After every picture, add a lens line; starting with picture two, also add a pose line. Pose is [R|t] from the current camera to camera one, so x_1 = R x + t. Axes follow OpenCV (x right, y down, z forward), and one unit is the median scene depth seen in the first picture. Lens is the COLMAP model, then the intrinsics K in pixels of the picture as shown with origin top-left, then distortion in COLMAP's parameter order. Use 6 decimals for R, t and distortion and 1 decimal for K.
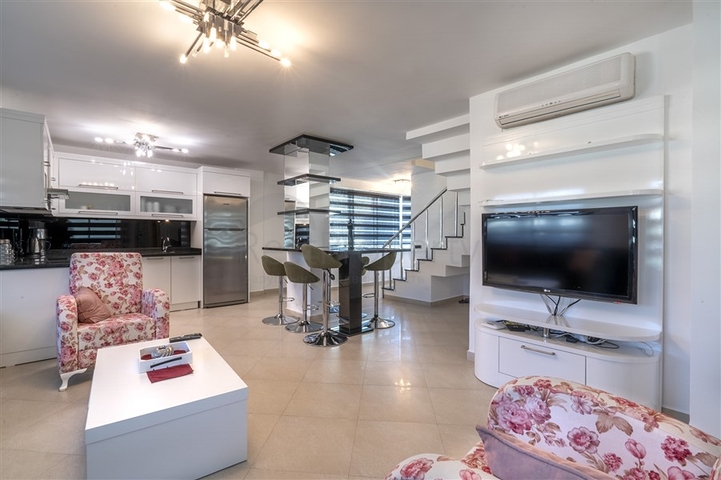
lens RADIAL K [[334.7, 0, 360.5], [0, 334.7, 240.0], [0, 0, 1]] dist [-0.000546, -0.000073]
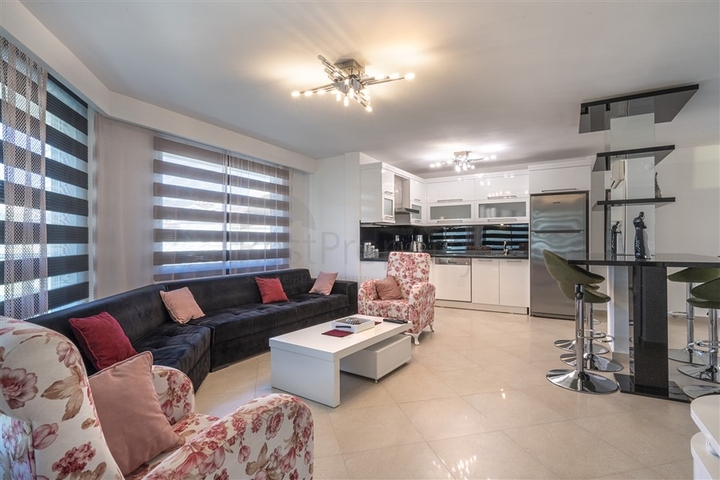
lens RADIAL K [[373.4, 0, 360.0], [0, 373.4, 240.0], [0, 0, 1]] dist [-0.021496, 0.000298]
pose [[0.289305, -0.003224, -0.957231, 0.429778], [-0.003094, 0.999986, -0.004303, -0.003717], [0.957232, 0.004207, 0.289291, 0.257264]]
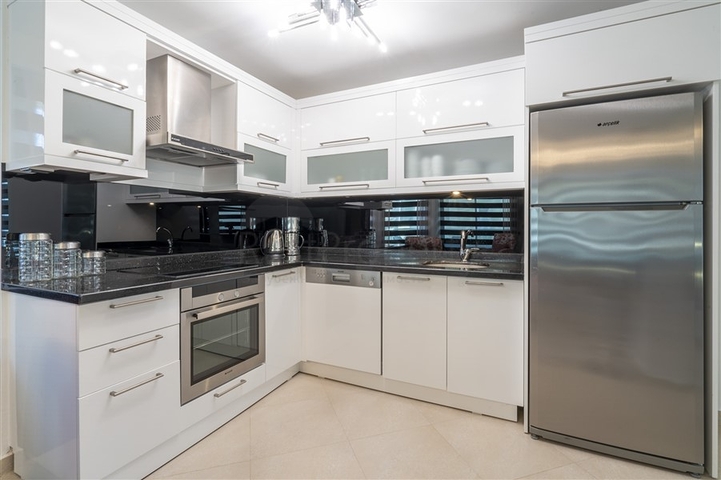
lens RADIAL K [[331.9, 0, 361.0], [0, 331.9, 229.7], [0, 0, 1]] dist [-0.000849, -0.000077]
pose [[0.360642, 0.005326, -0.932689, -0.224018], [-0.010448, 0.999944, 0.001670, -0.008503], [0.932646, 0.009143, 0.360677, 0.770012]]
